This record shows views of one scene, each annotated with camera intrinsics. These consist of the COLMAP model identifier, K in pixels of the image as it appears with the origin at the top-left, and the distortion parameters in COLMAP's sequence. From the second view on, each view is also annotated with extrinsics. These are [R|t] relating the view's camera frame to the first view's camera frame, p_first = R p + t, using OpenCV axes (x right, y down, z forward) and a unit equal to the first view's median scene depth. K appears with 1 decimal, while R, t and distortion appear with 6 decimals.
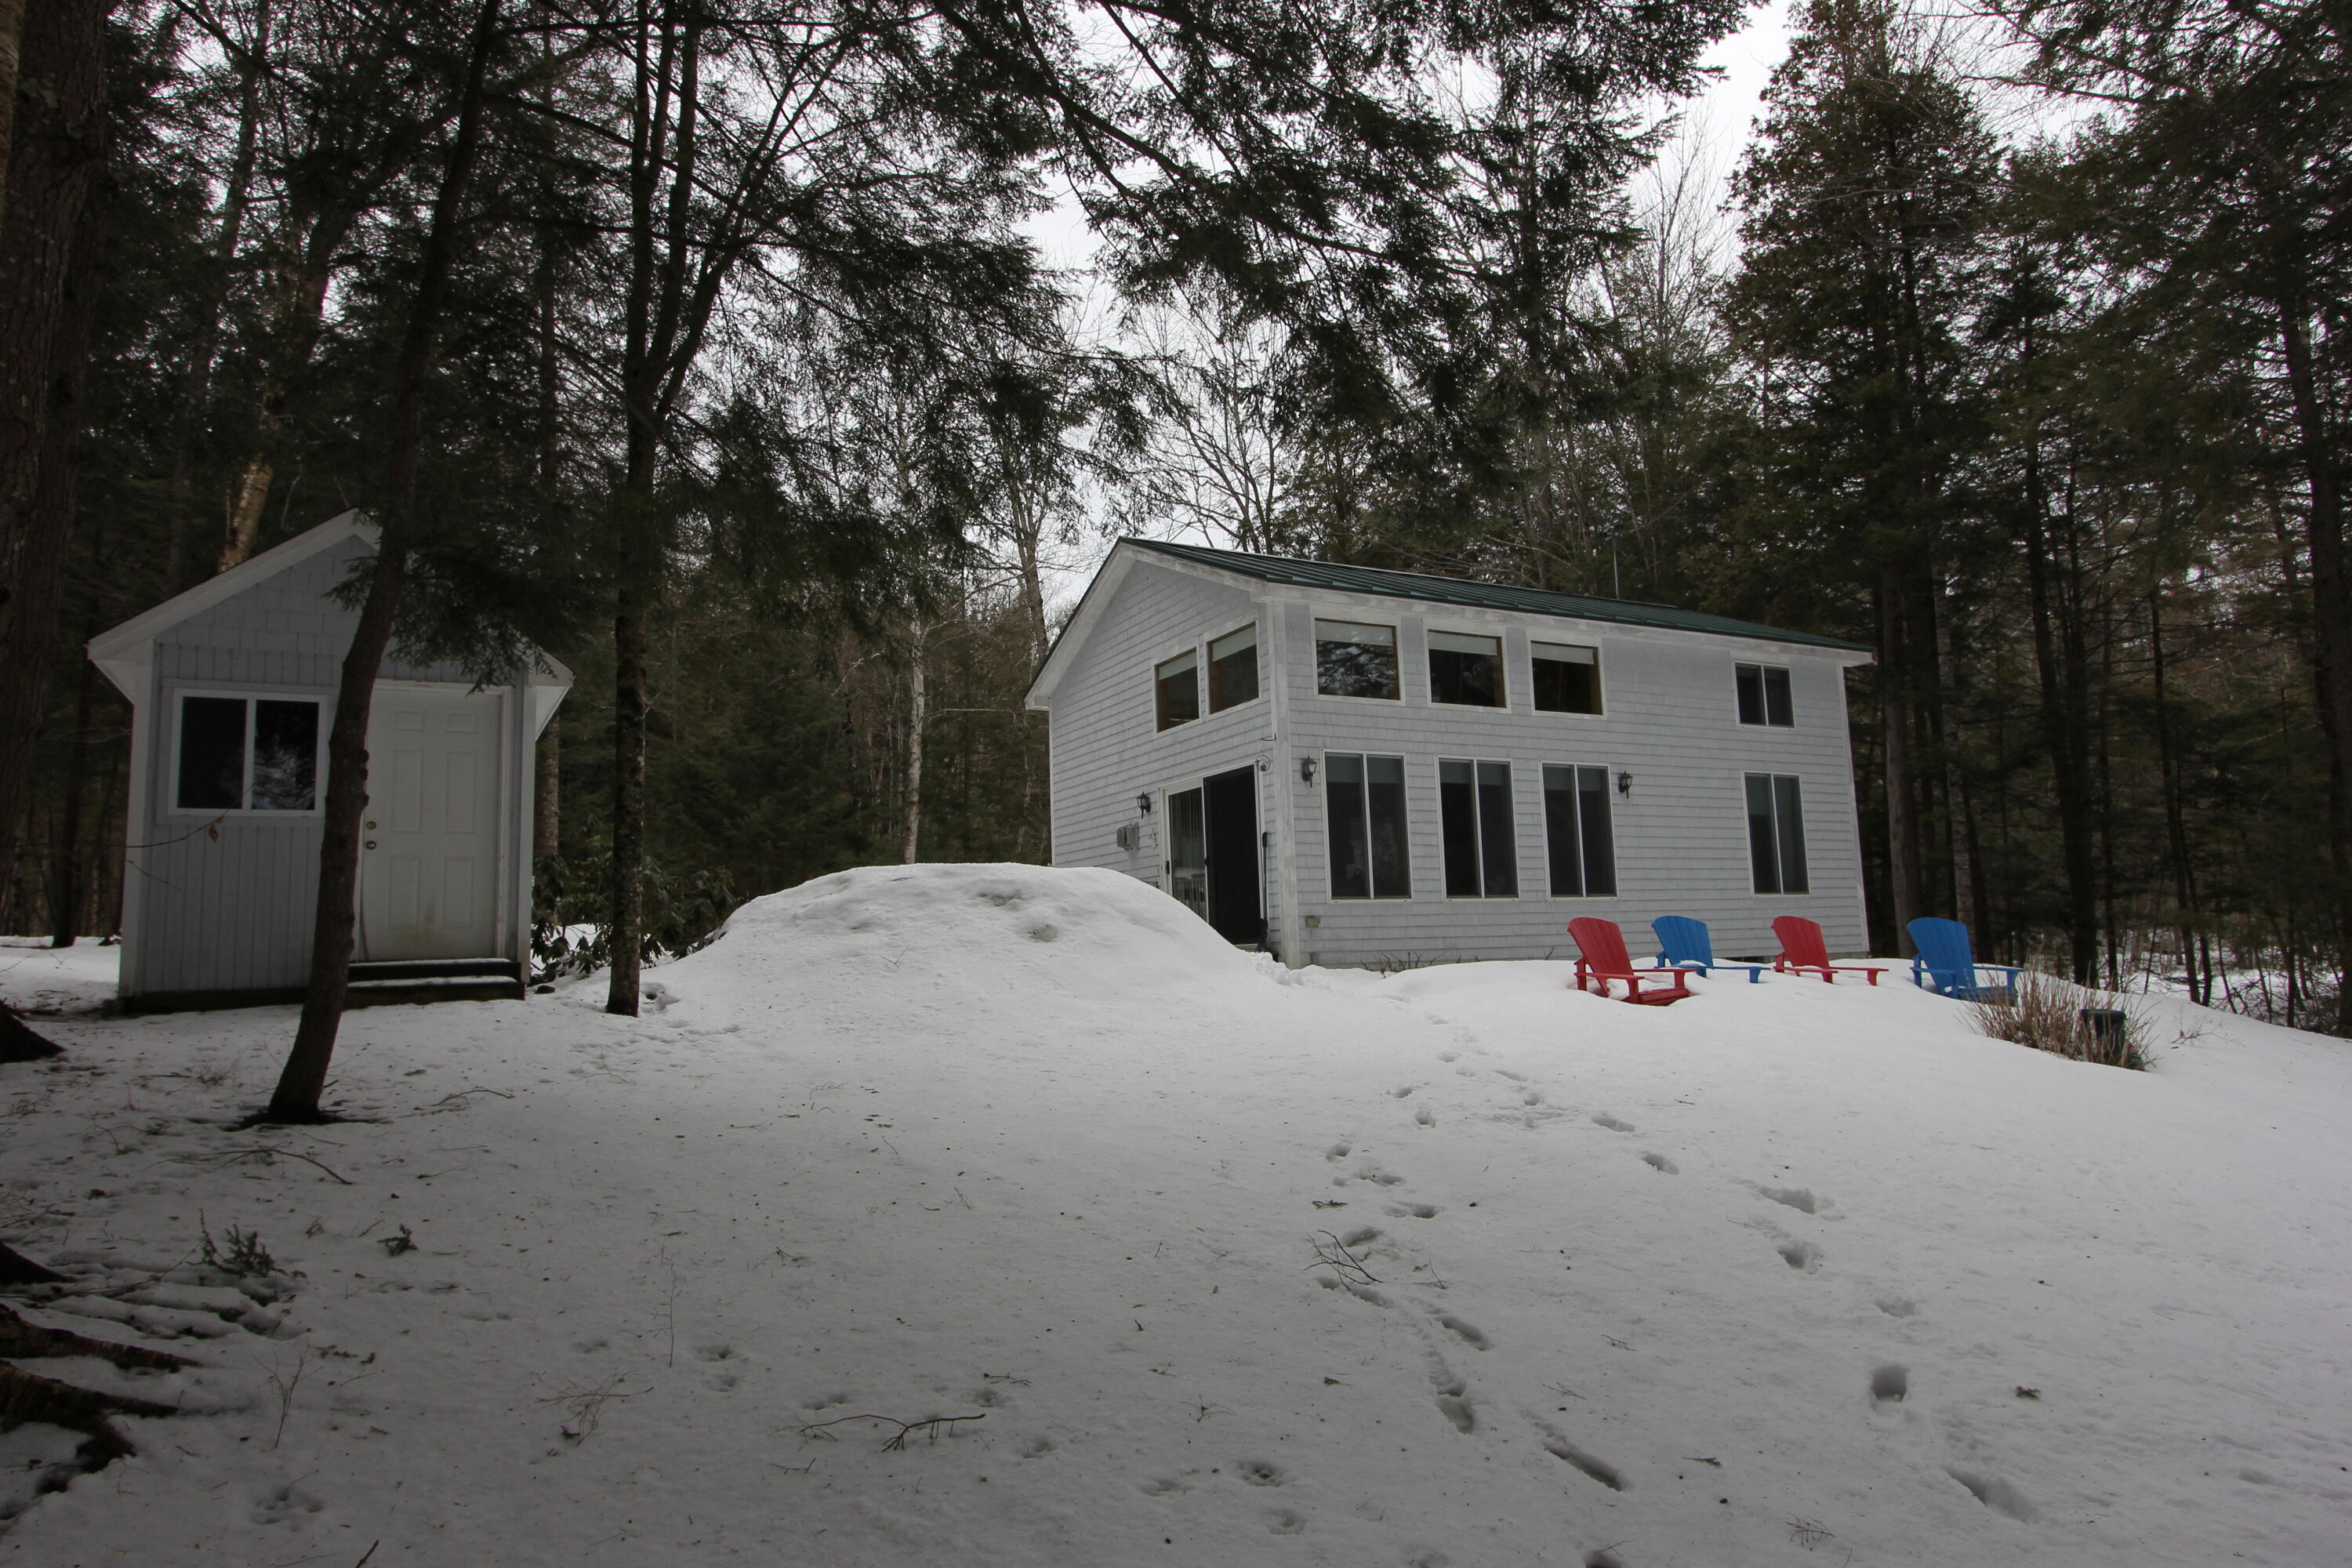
lens RADIAL K [[1372.1, 0, 1176.4], [0, 1372.1, 793.9], [0, 0, 1]] dist [-0.007114, 0.004048]
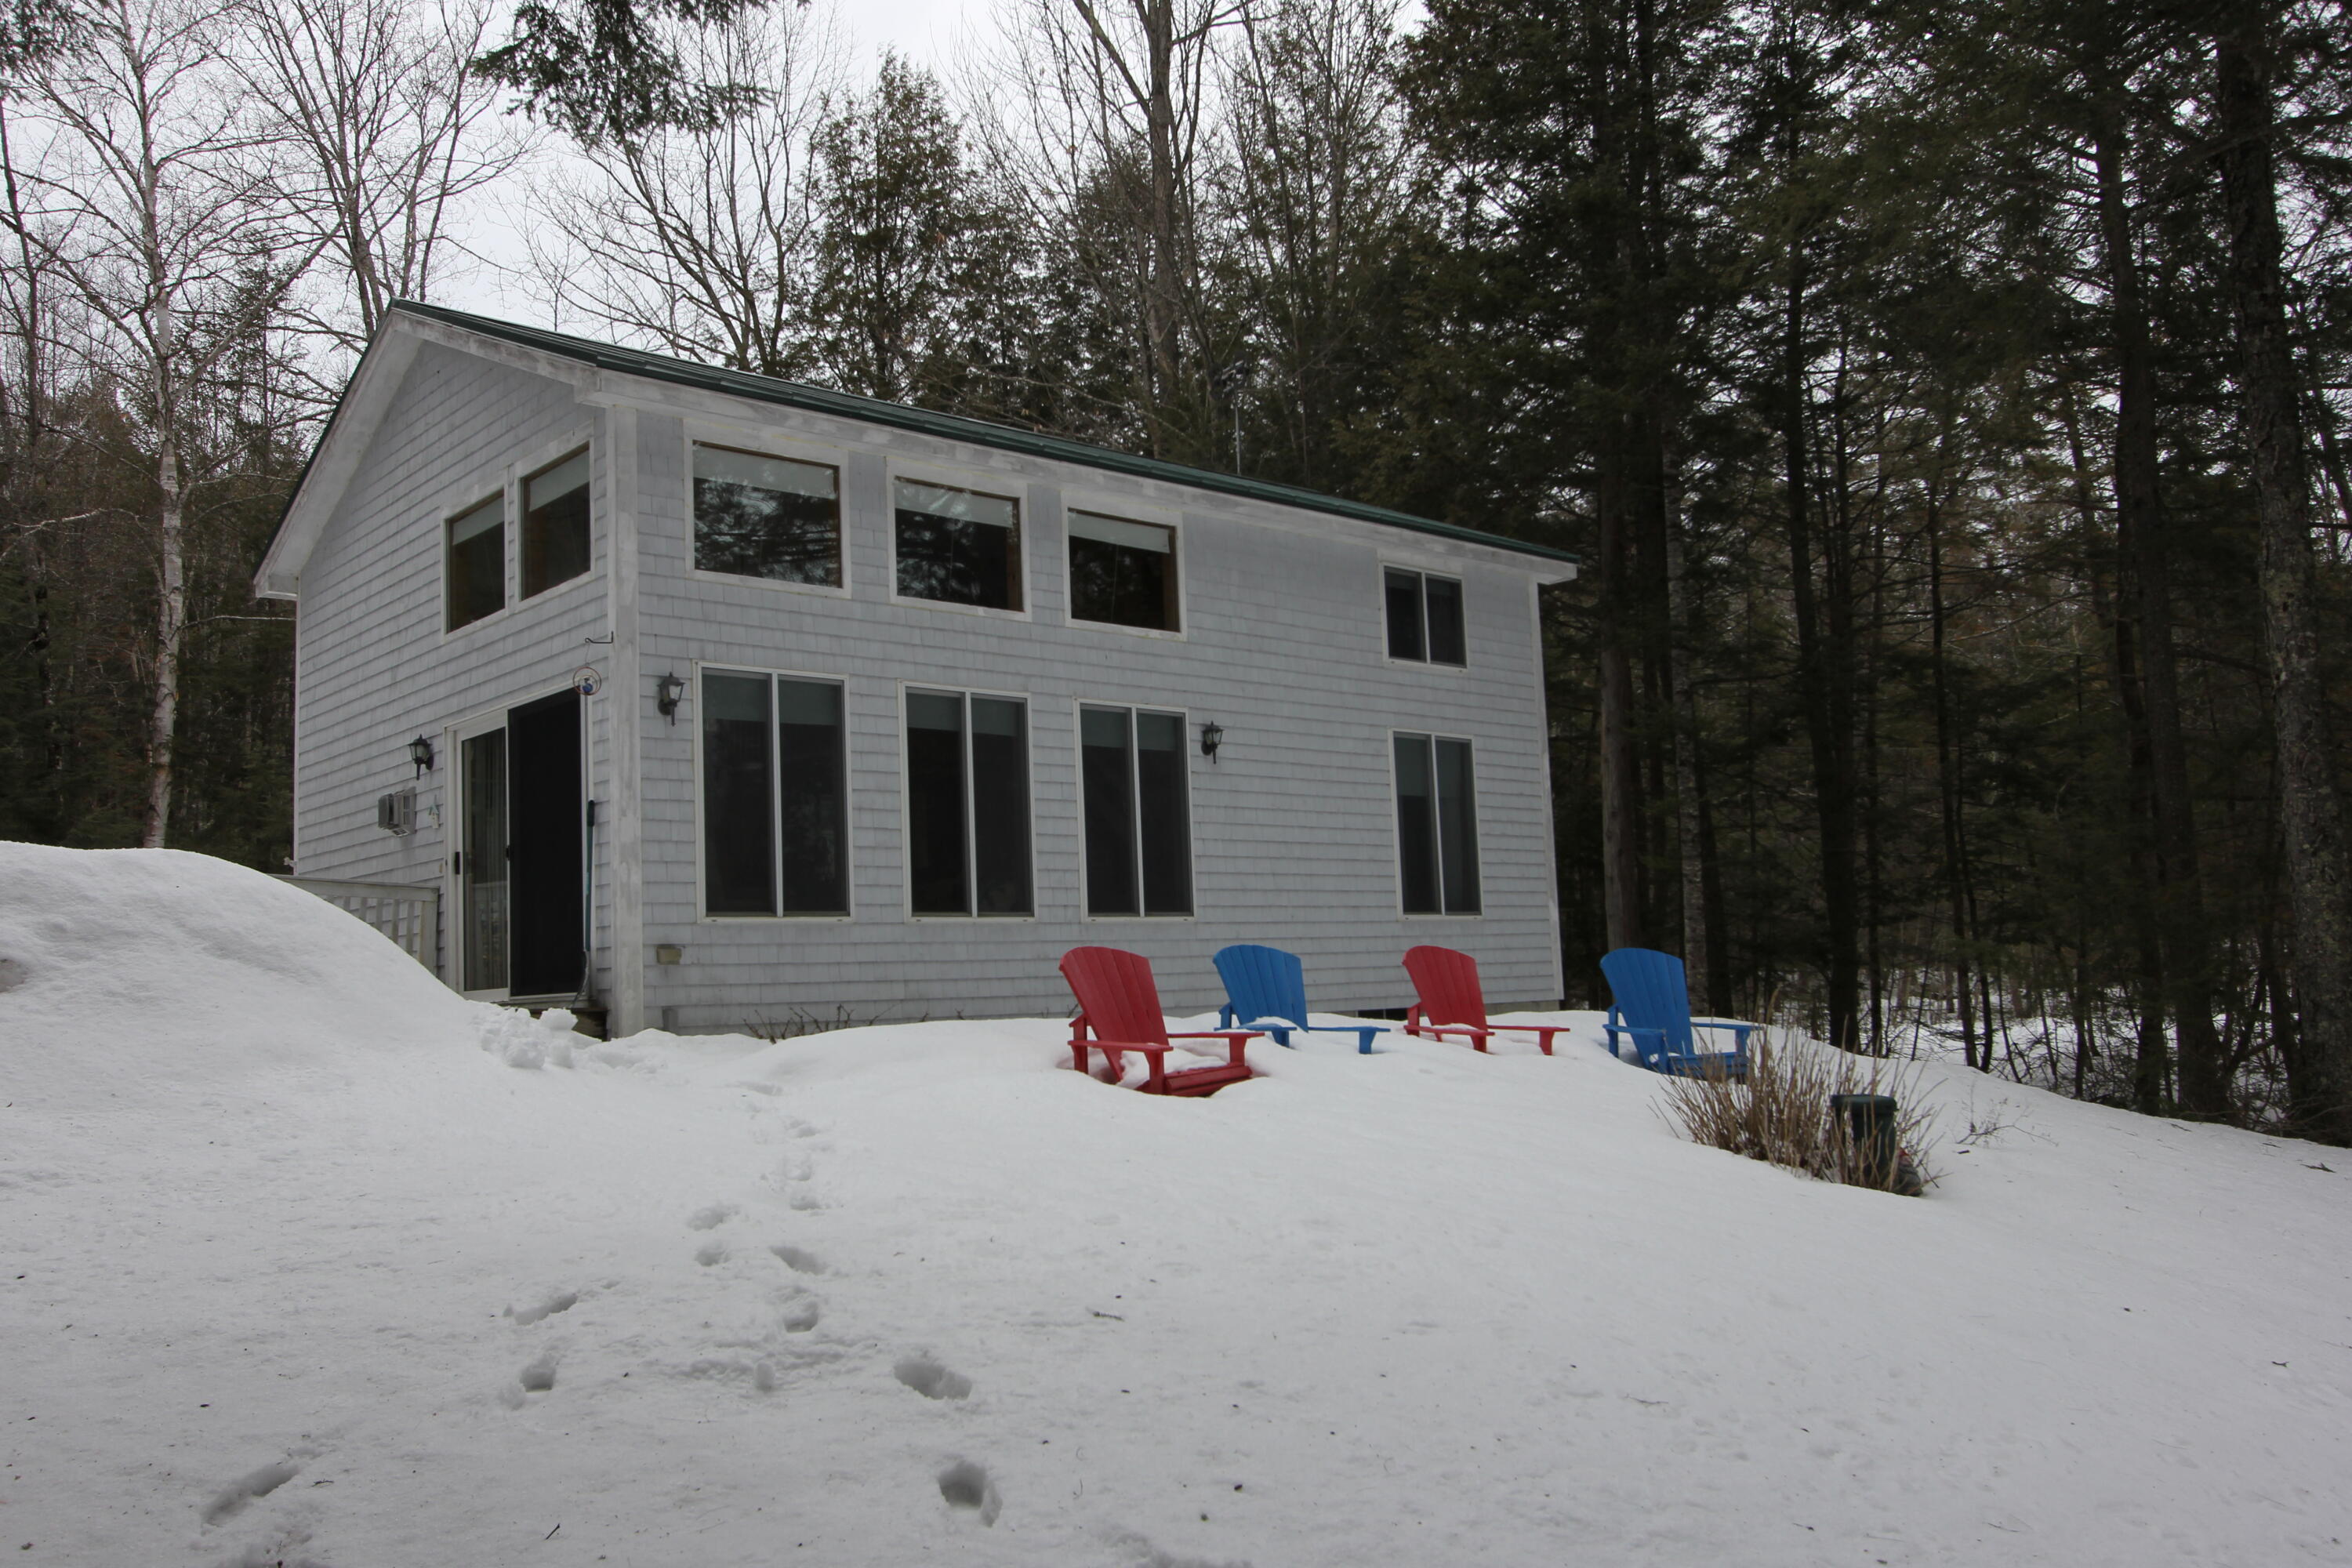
lens RADIAL K [[1893.5, 0, 1169.6], [0, 1893.5, 793.7], [0, 0, 1]] dist [-0.012761, 0.010198]
pose [[0.970863, 0.019987, 0.238802, 0.094401], [-0.021157, 0.999773, 0.002335, 0.015147], [-0.238701, -0.007319, 0.971066, 0.140431]]
